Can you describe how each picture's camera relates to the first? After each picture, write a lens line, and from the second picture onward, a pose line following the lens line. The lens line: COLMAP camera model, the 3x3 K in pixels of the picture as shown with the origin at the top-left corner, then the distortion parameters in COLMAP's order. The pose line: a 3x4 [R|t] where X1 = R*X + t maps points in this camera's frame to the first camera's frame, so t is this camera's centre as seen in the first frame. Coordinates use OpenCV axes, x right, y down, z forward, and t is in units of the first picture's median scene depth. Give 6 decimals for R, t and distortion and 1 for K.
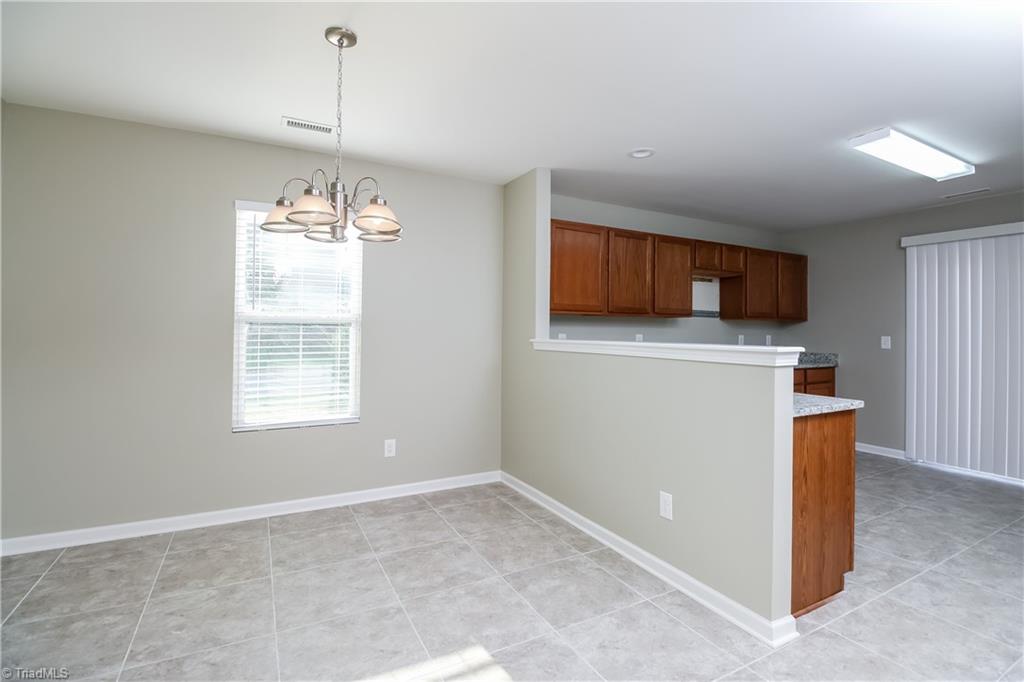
lens RADIAL K [[474.6, 0, 514.1], [0, 474.6, 333.1], [0, 0, 1]] dist [-0.025870, -0.003574]
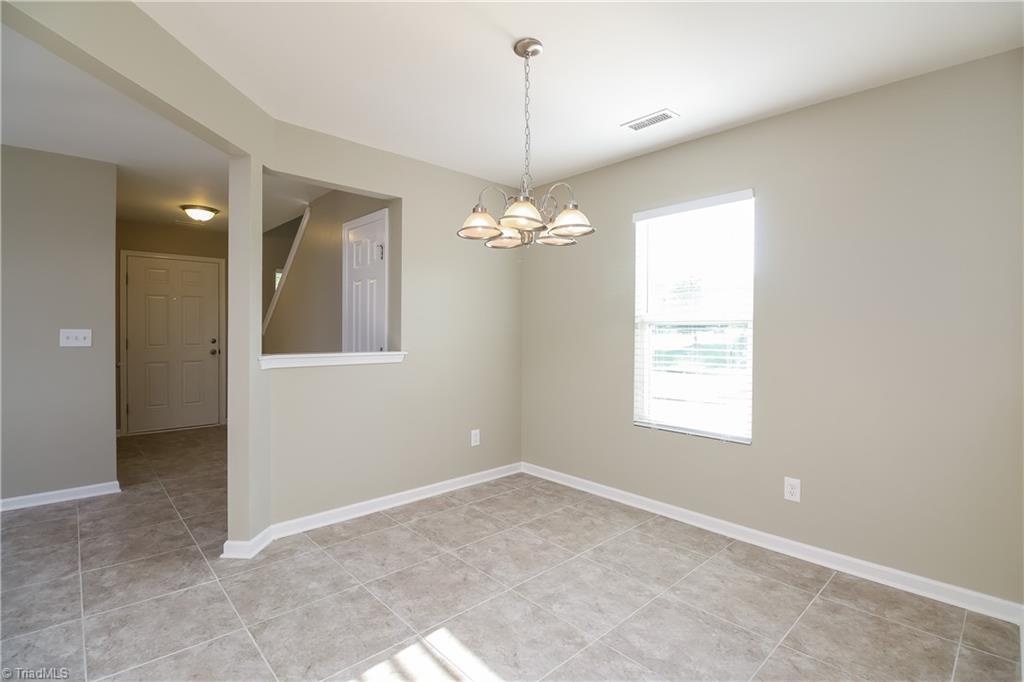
lens RADIAL K [[474.6, 0, 514.3], [0, 474.6, 337.9], [0, 0, 1]] dist [-0.025870, -0.003574]
pose [[0.252316, 0.012406, -0.967565, 0.445268], [-0.011519, 0.999885, 0.009817, -0.000138], [0.967576, 0.008668, 0.252430, 0.495357]]
